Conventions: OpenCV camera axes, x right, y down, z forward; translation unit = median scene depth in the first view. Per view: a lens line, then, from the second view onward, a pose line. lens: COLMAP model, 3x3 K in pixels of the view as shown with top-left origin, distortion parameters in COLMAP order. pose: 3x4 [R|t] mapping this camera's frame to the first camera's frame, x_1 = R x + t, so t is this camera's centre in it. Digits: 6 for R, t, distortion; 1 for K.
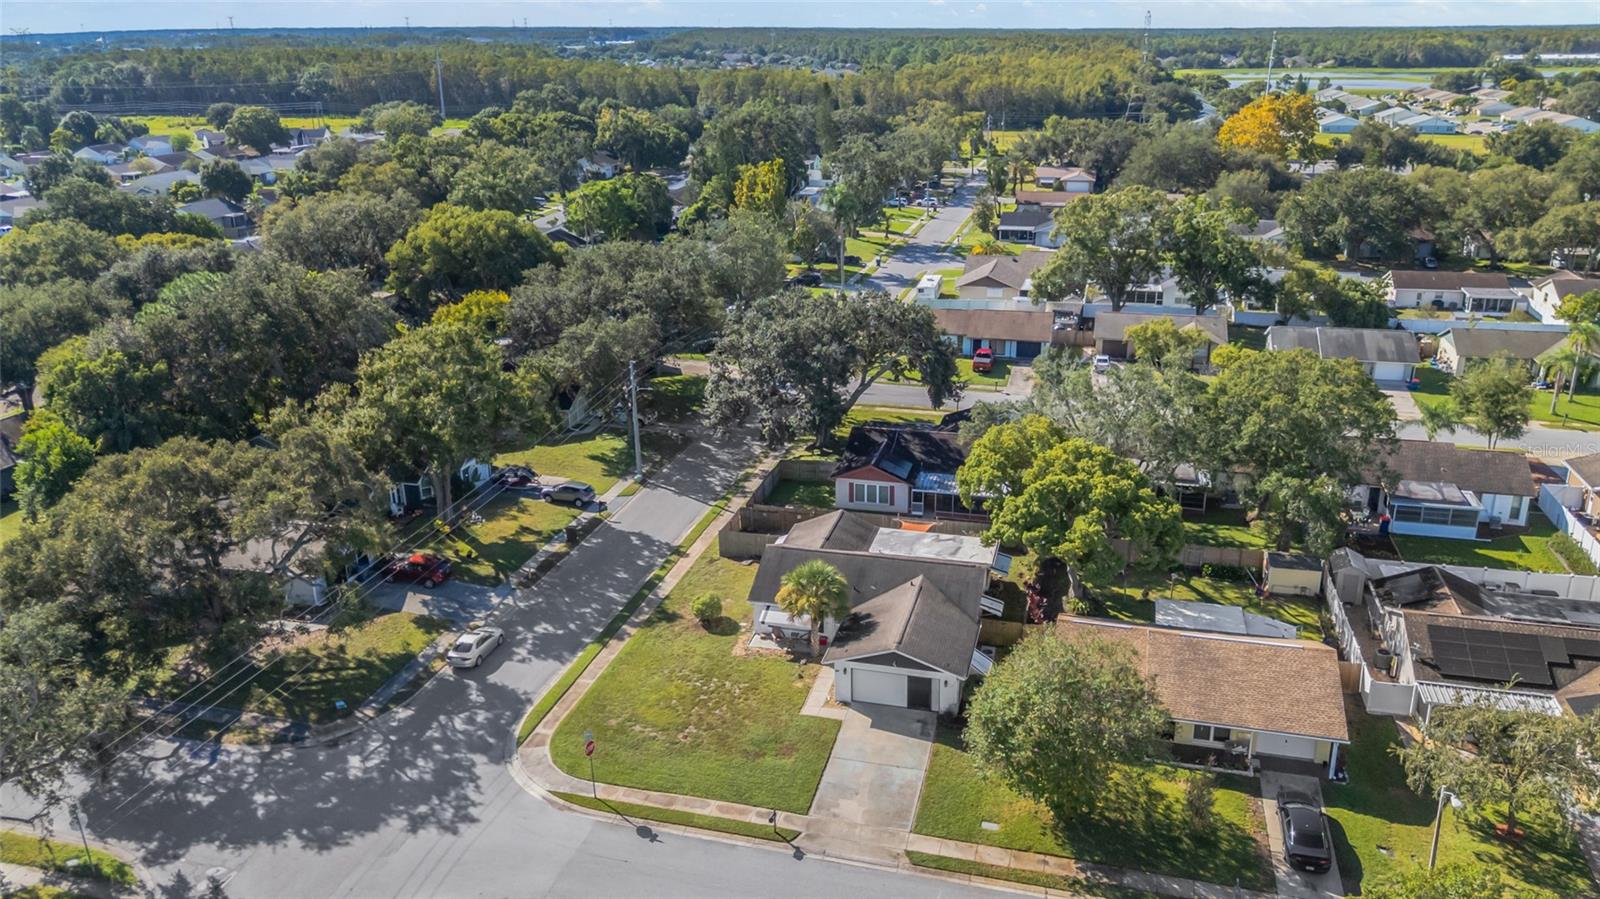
lens RADIAL K [[1201.3, 0, 800.0], [0, 1201.3, 449.5], [0, 0, 1]] dist [0.104008, -0.124882]
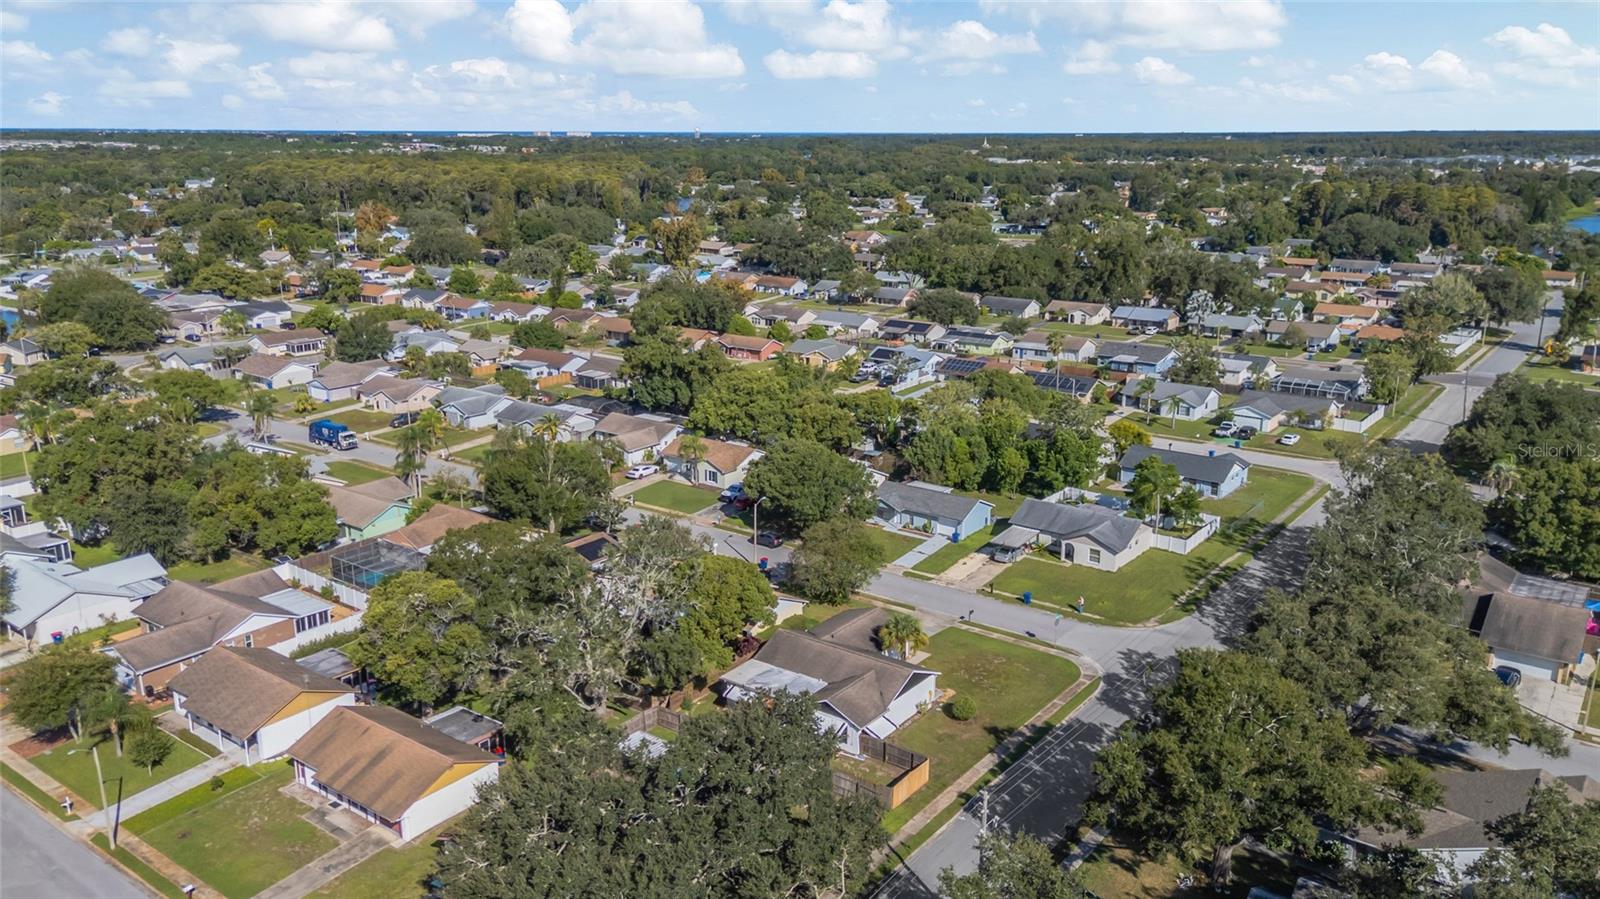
lens RADIAL K [[1180.8, 0, 800.0], [0, 1180.8, 449.5], [0, 0, 1]] dist [0.093548, -0.100447]
pose [[-0.926918, -0.089101, 0.364532, -0.353748], [0.129718, 0.835446, 0.534045, -0.810167], [-0.352131, 0.542302, -0.762832, 1.890631]]
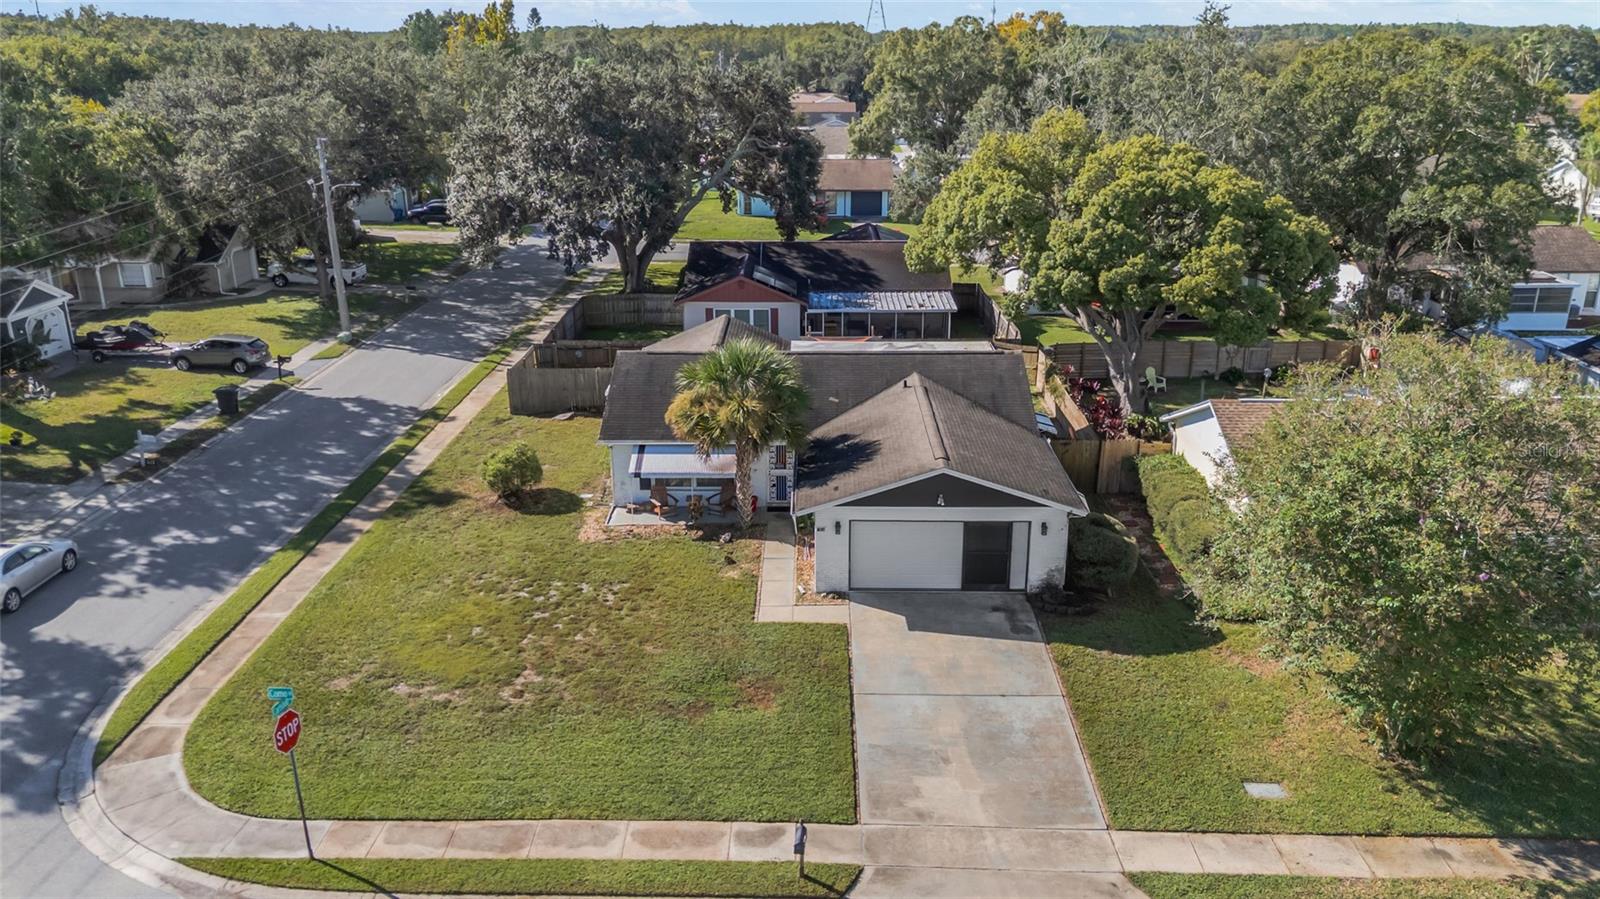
lens RADIAL K [[1201.3, 0, 800.0], [0, 1201.3, 449.5], [0, 0, 1]] dist [0.104008, -0.124882]
pose [[0.969741, -0.066568, 0.234883, -0.078999], [0.069775, 0.997548, -0.005360, 0.133523], [-0.233951, 0.021587, 0.972009, 0.457118]]
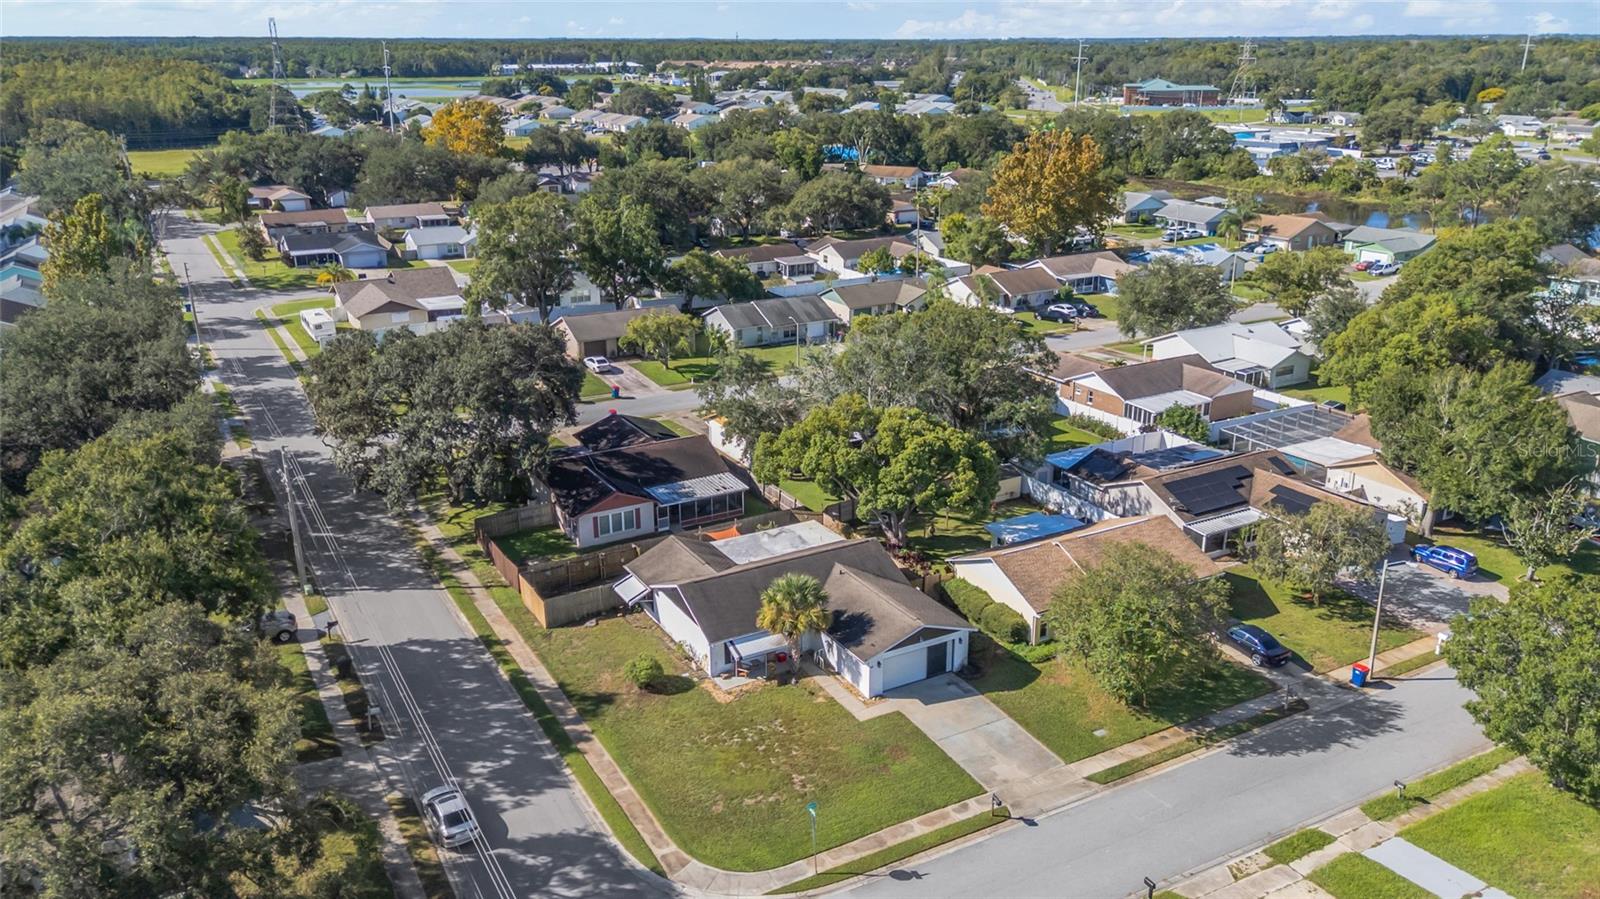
lens RADIAL K [[1231.9, 0, 806.0], [0, 1231.9, 422.8], [0, 0, 1]] dist [0.147319, -0.355112]
pose [[0.709494, -0.201581, 0.675265, -0.574759], [0.224202, 0.972995, 0.054892, -0.071258], [-0.668095, 0.112450, 0.735529, 0.226398]]
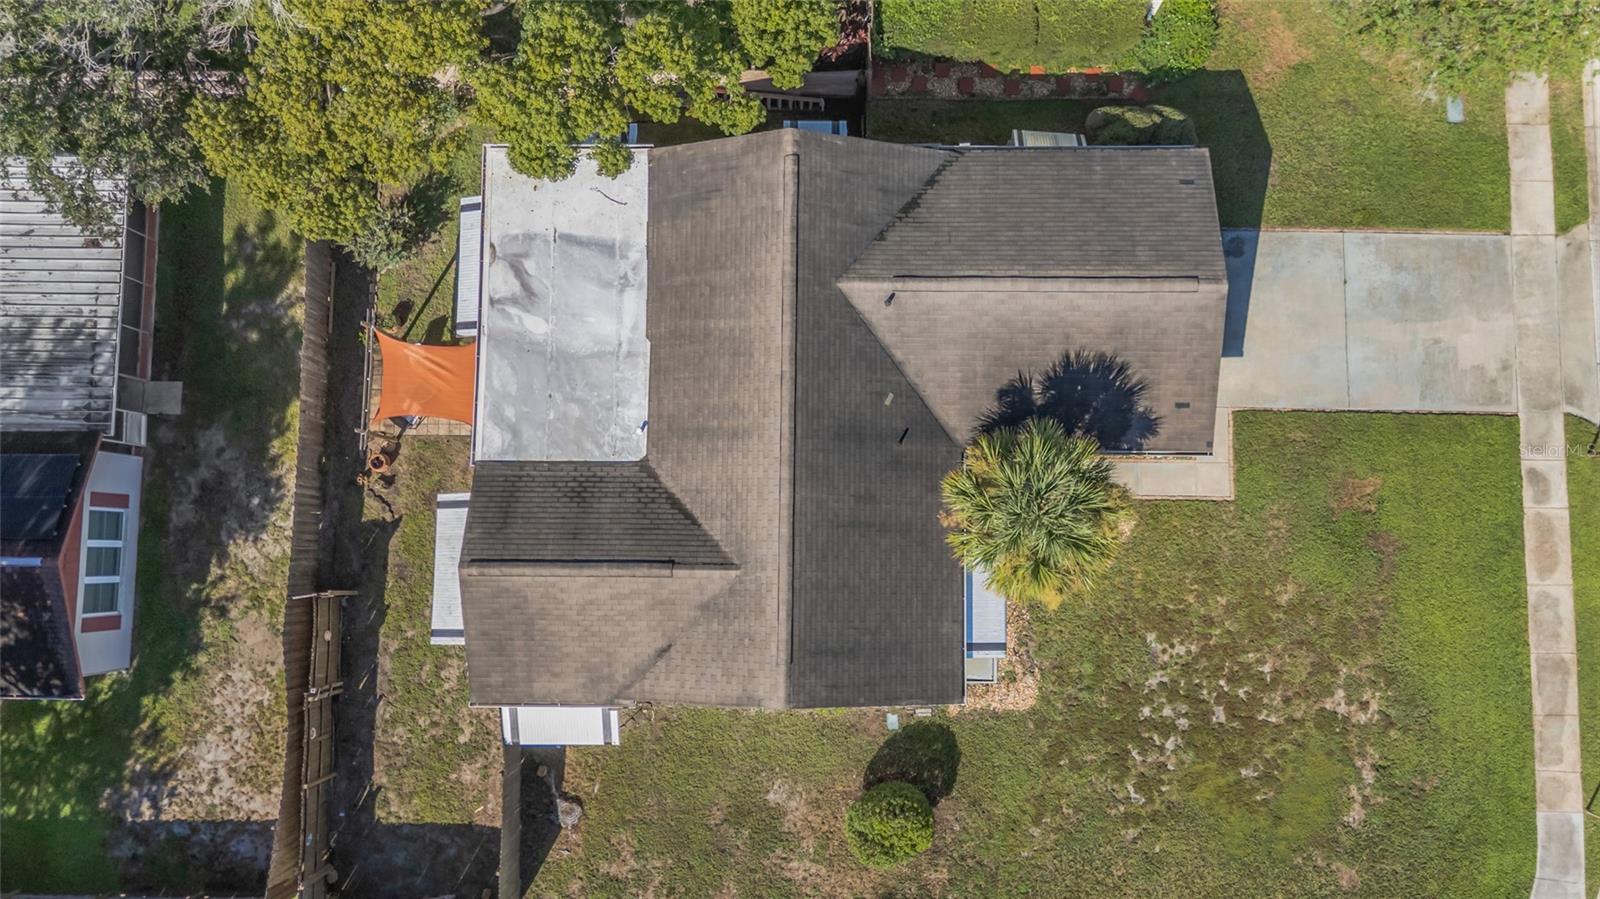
lens RADIAL K [[1180.8, 0, 800.0], [0, 1180.8, 449.5], [0, 0, 1]] dist [0.093548, -0.100447]
pose [[-0.243530, -0.962873, 0.116486, 0.004489], [0.341842, 0.027183, 0.939364, -0.260603], [-0.907655, 0.268583, 0.322531, 0.864725]]
